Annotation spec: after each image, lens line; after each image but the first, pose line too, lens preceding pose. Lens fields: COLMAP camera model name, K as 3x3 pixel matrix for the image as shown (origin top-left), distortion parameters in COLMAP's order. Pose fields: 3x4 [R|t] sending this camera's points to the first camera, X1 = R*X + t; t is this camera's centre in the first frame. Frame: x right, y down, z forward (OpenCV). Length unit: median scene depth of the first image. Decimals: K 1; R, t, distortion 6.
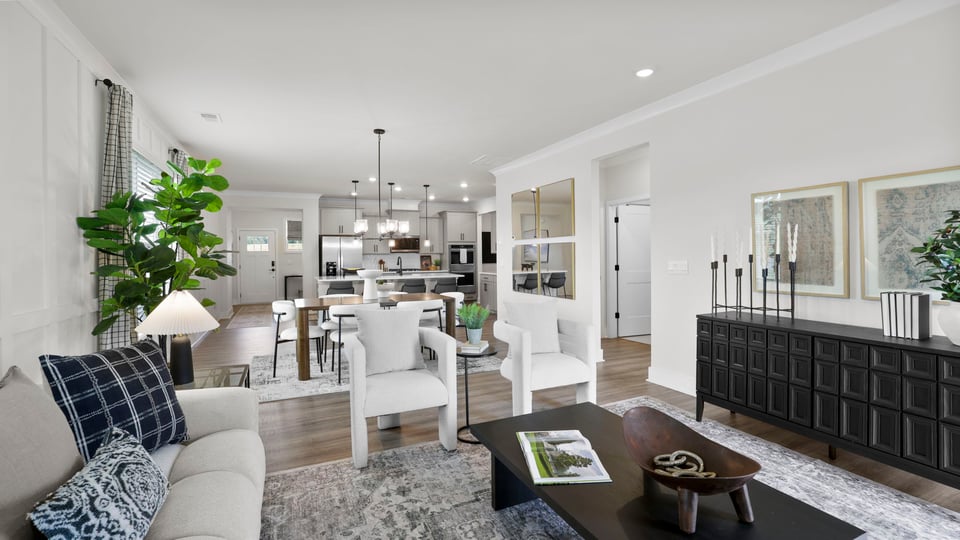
lens RADIAL K [[417.1, 0, 473.2], [0, 417.1, 264.5], [0, 0, 1]] dist [-0.041471, 0.011599]
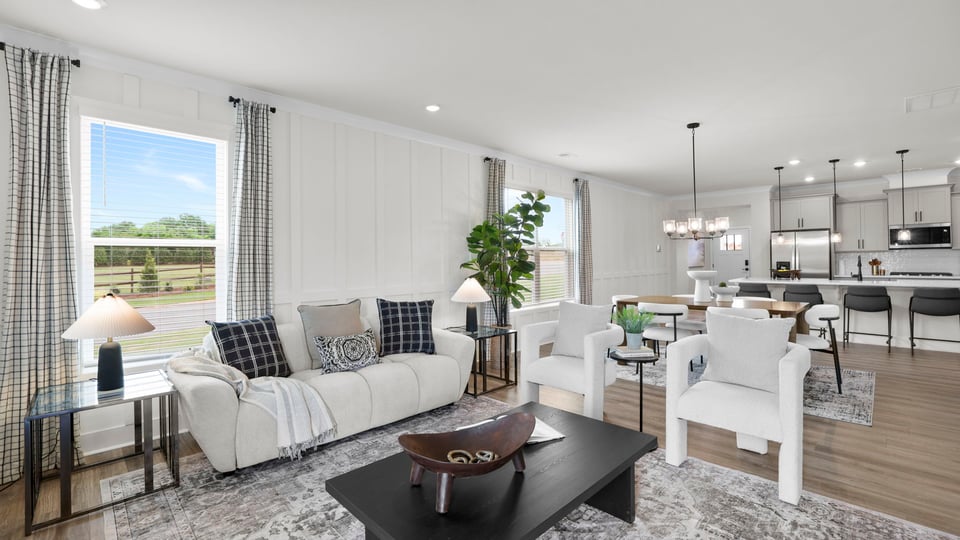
lens RADIAL K [[417.1, 0, 473.2], [0, 417.1, 264.5], [0, 0, 1]] dist [-0.041471, 0.011599]
pose [[0.335961, 0.013357, -0.941781, 0.241692], [-0.009190, 0.999898, 0.010903, -0.003189], [0.941831, 0.004992, 0.336049, 0.104654]]
